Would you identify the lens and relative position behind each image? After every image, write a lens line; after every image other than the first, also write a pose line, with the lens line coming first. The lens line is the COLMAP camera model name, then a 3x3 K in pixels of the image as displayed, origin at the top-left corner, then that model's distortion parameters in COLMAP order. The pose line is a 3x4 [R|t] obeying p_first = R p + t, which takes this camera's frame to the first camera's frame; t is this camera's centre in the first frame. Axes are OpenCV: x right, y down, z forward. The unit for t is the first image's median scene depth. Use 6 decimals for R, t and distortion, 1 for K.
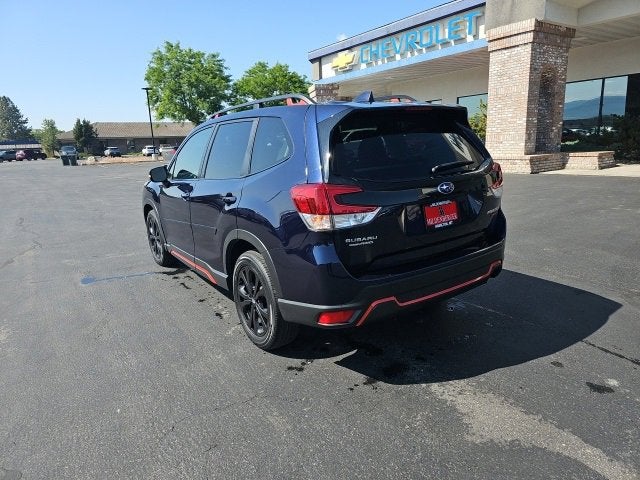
lens RADIAL K [[416.2, 0, 314.9], [0, 416.2, 231.6], [0, 0, 1]] dist [0.051013, -0.042315]
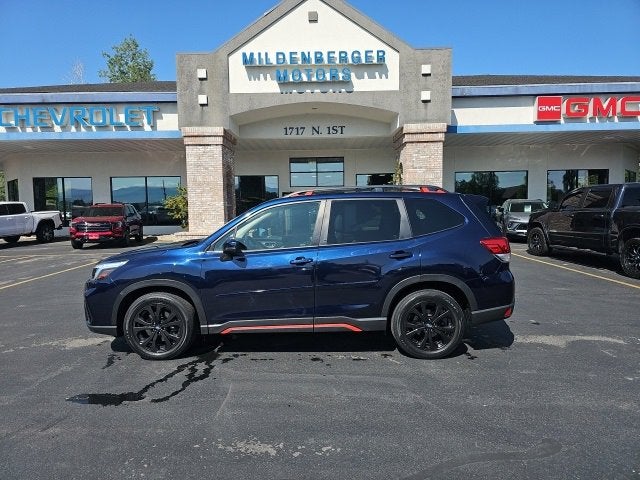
lens RADIAL K [[416.2, 0, 313.9], [0, 416.2, 237.1], [0, 0, 1]] dist [0.051013, -0.042315]
pose [[0.584061, -0.018072, 0.811508, -0.345558], [0.159284, 0.982866, -0.092752, -0.013040], [-0.795928, 0.183433, 0.576933, 0.101839]]
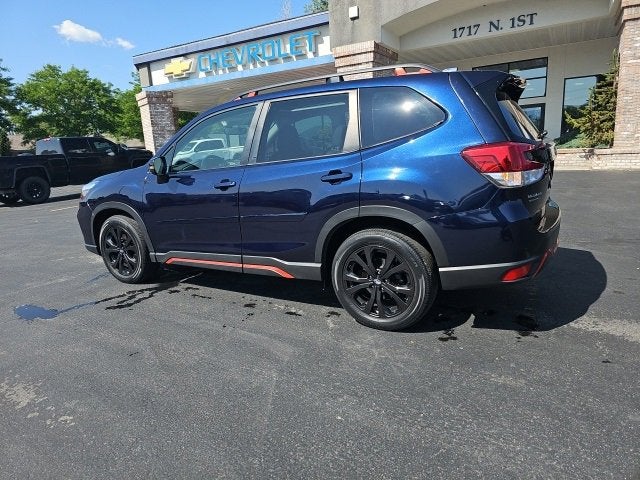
lens RADIAL K [[416.2, 0, 311.2], [0, 416.2, 235.6], [0, 0, 1]] dist [0.051013, -0.042315]
pose [[0.906665, -0.094098, 0.411223, -0.151371], [0.105204, 0.994441, -0.004400, 0.011718], [-0.408523, 0.047252, 0.911524, 0.045806]]
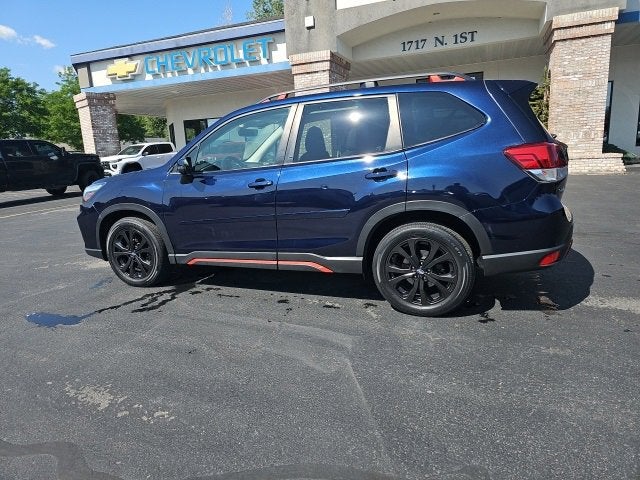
lens RADIAL K [[416.2, 0, 311.0], [0, 416.2, 234.0], [0, 0, 1]] dist [0.051013, -0.042315]
pose [[0.836877, -0.104576, 0.537309, -0.208020], [0.127977, 0.991757, -0.006304, 0.010990], [-0.532221, 0.074039, 0.843362, 0.063795]]
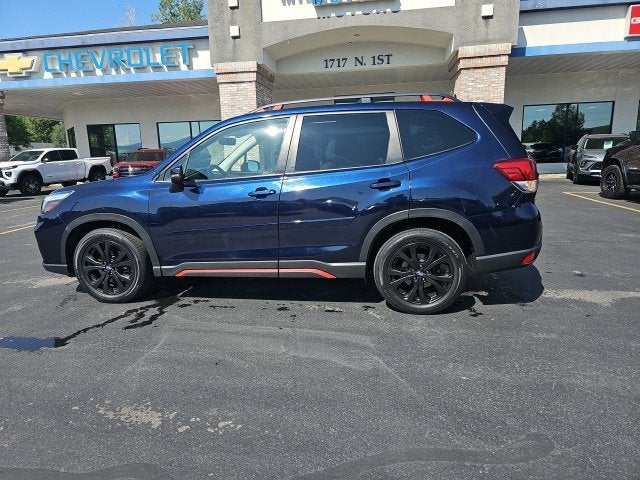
lens RADIAL K [[416.2, 0, 312.6], [0, 416.2, 240.9], [0, 0, 1]] dist [0.051013, -0.042315]
pose [[0.697155, -0.113753, 0.707838, -0.257711], [0.148048, 0.988893, 0.013106, 0.005394], [-0.701467, 0.095657, 0.706253, 0.093493]]
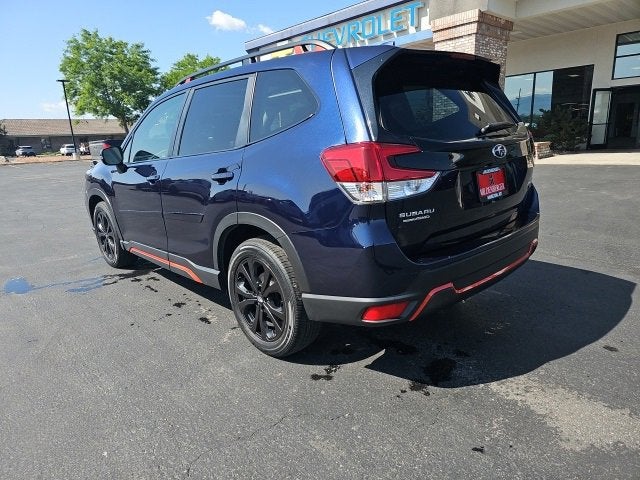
lens RADIAL K [[416.2, 0, 310.1], [0, 416.2, 244.3], [0, 0, 1]] dist [0.051013, -0.042315]
pose [[0.989722, -0.039404, 0.137469, -0.036094], [0.035090, 0.998817, 0.033661, 0.007800], [-0.138632, -0.028492, 0.989934, 0.040825]]
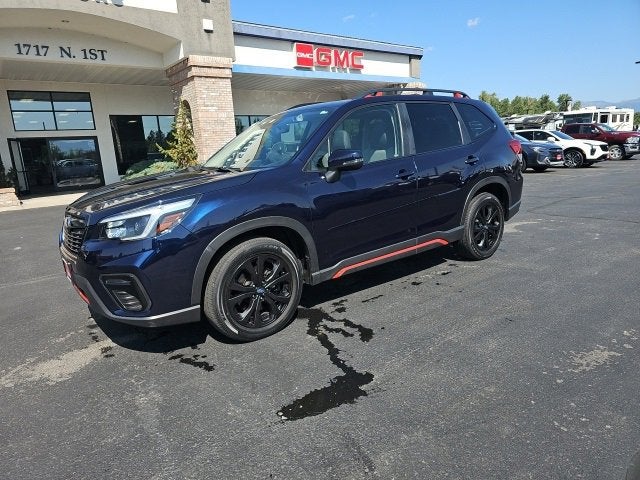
lens RADIAL K [[415.5, 0, 310.3], [0, 415.5, 238.1], [0, 0, 1]] dist [0.052201, -0.042546]
pose [[-0.044229, -0.156531, 0.986682, -0.362813], [0.275181, 0.947533, 0.162655, -0.047626], [-0.960375, 0.278710, 0.001166, 0.367840]]
